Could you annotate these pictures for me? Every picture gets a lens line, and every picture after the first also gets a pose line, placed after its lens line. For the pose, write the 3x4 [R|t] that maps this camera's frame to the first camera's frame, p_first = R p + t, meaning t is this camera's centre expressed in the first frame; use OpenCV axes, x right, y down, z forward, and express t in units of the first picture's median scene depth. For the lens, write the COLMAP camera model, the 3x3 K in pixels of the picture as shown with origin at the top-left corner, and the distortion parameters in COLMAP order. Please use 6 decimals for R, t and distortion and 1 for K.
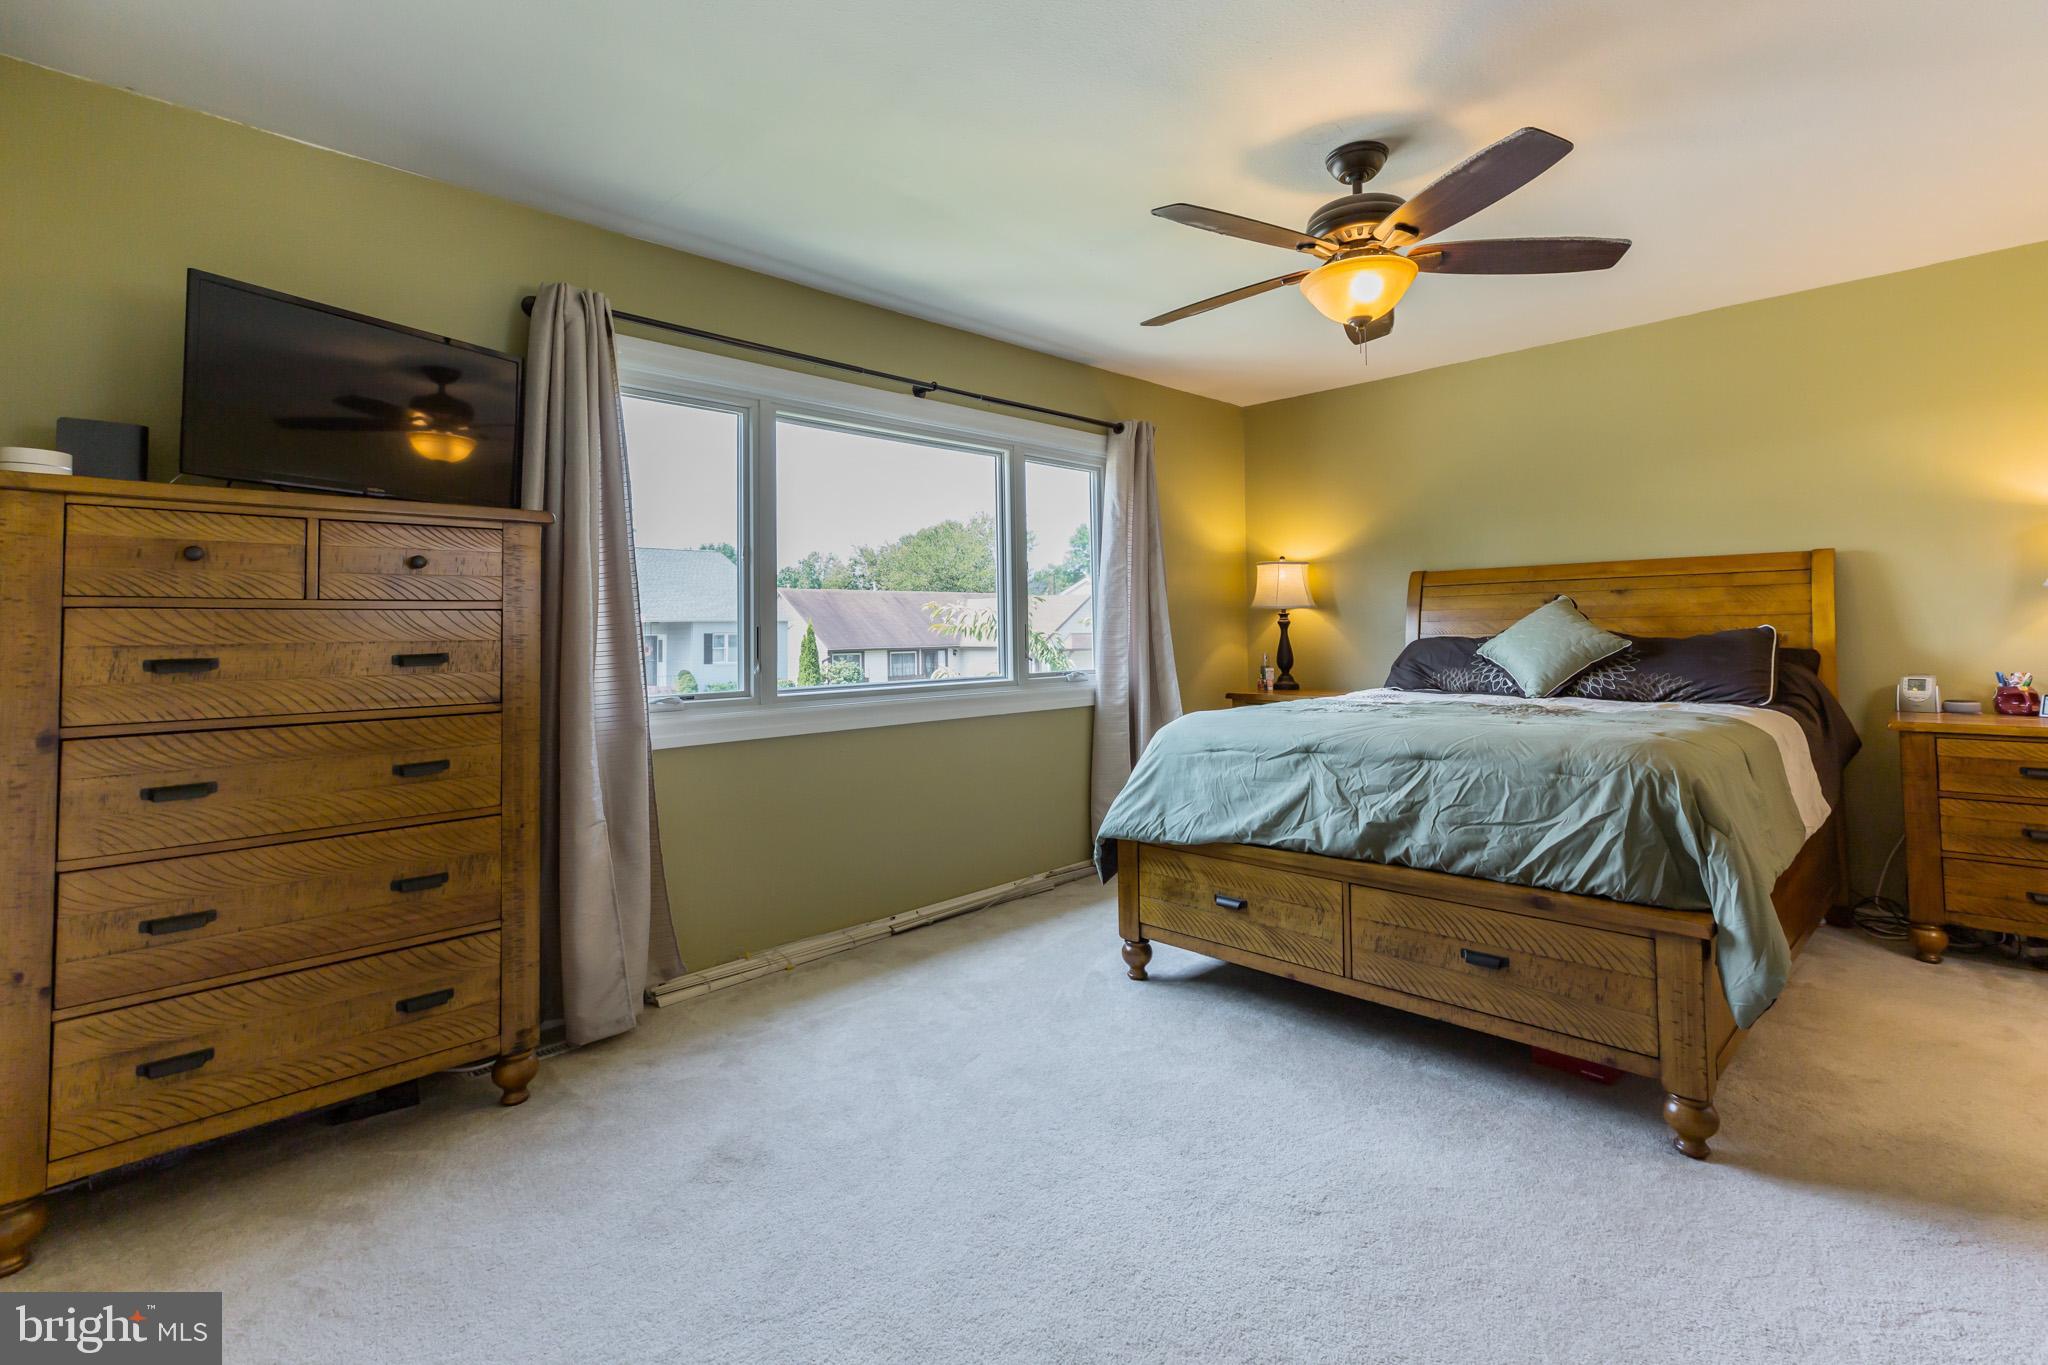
lens RADIAL K [[952.4, 0, 1026.5], [0, 952.4, 595.3], [0, 0, 1]] dist [-0.000069, 0.000087]
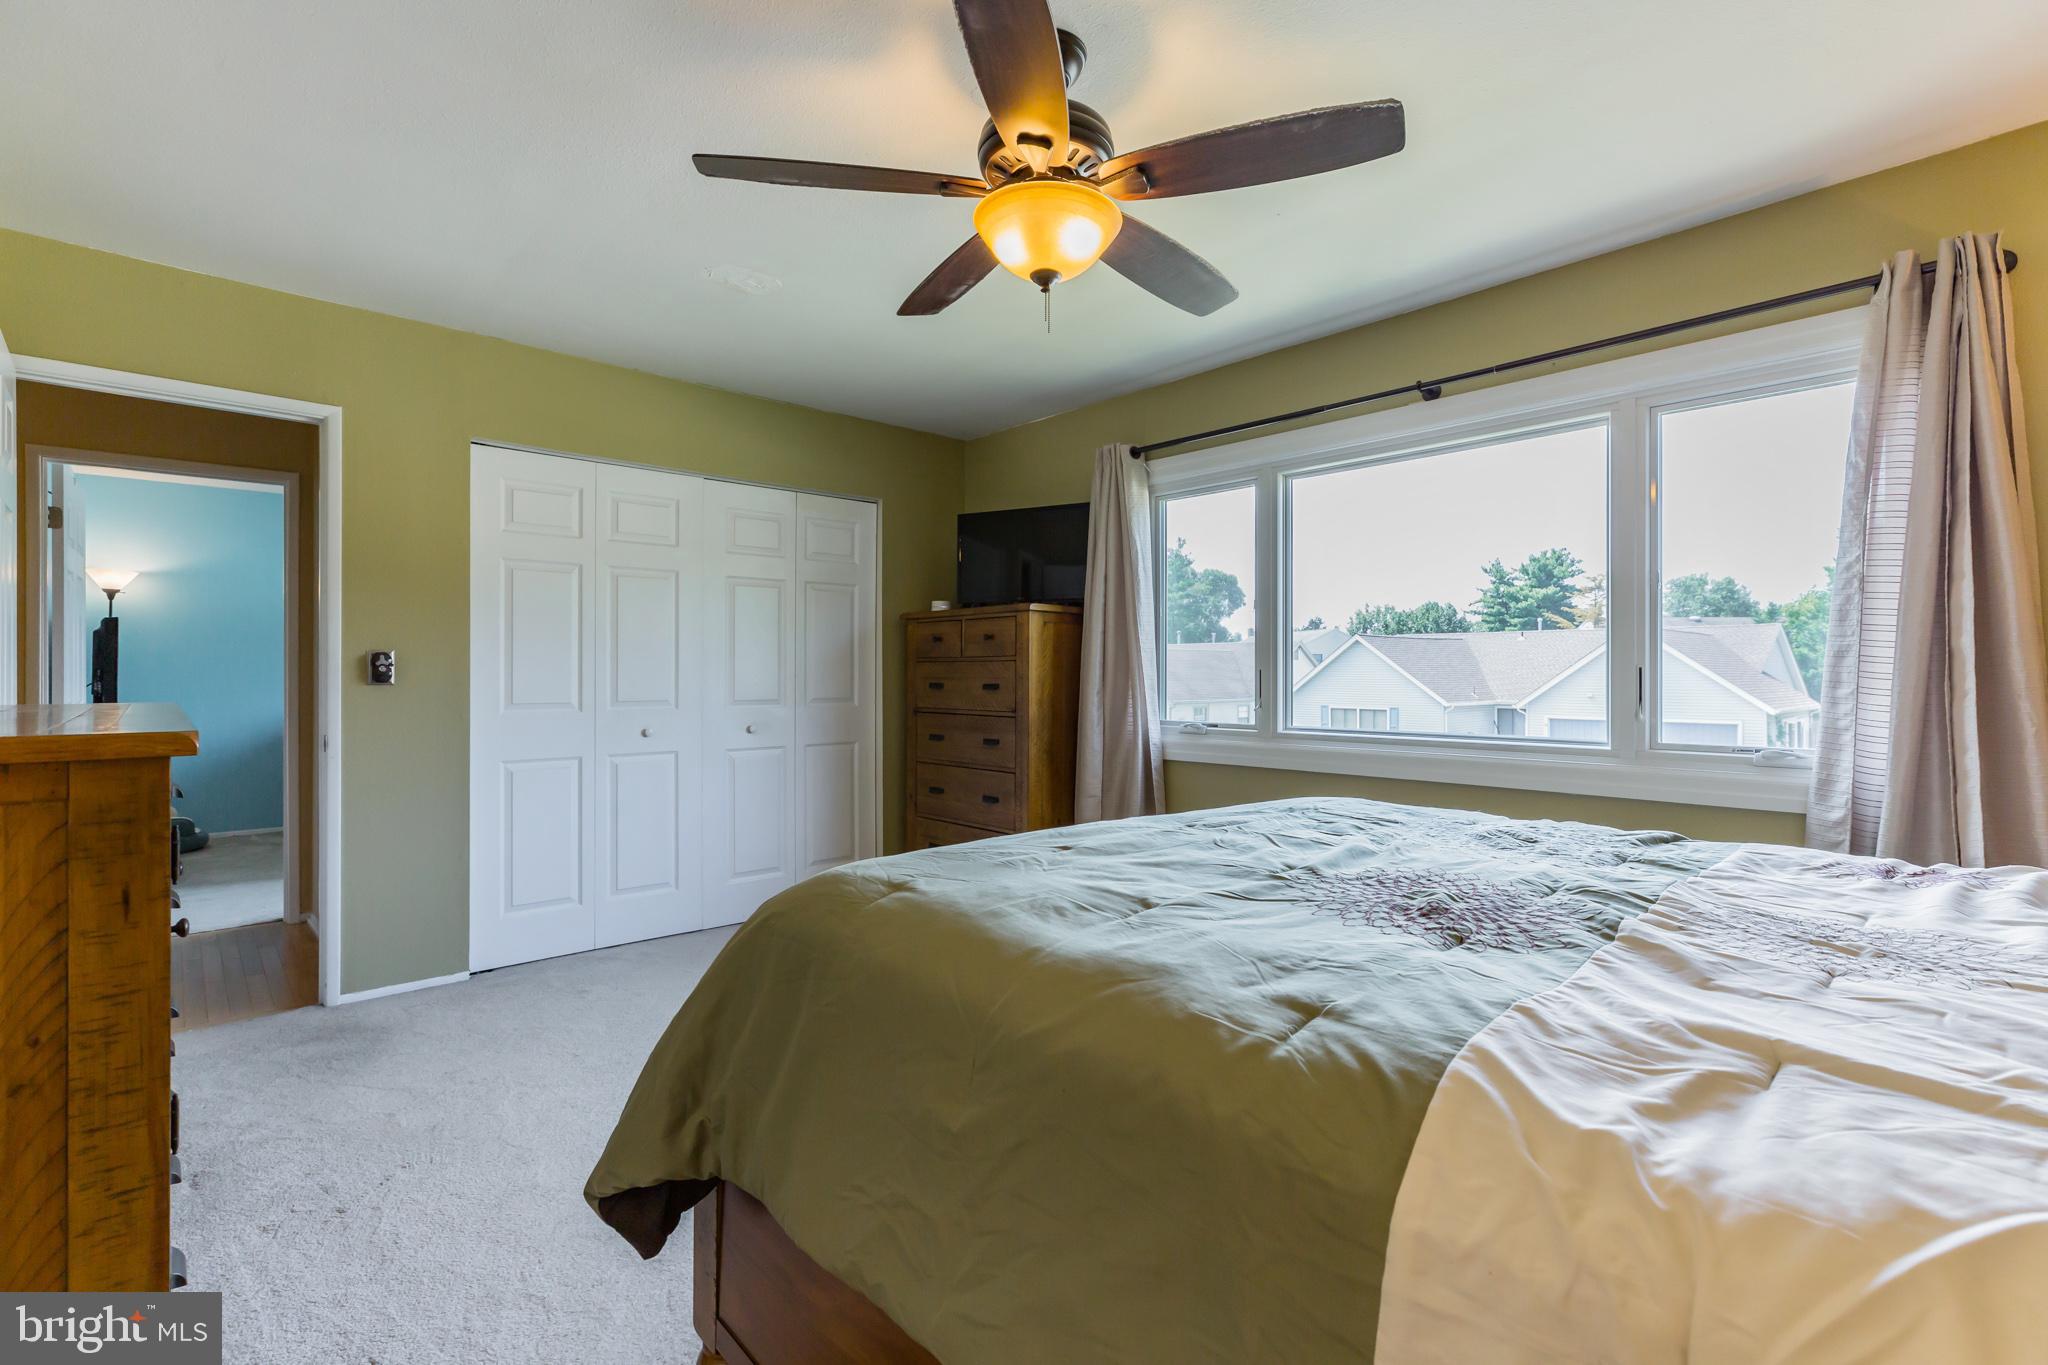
lens RADIAL K [[923.5, 0, 1024.0], [0, 923.5, 682.5], [0, 0, 1]] dist [0.000850, 0.000466]
pose [[-0.046573, 0.017107, -0.998768, 0.841926], [0.033531, 0.999317, 0.015553, 0.020890], [0.998352, -0.032765, -0.047115, 0.772218]]
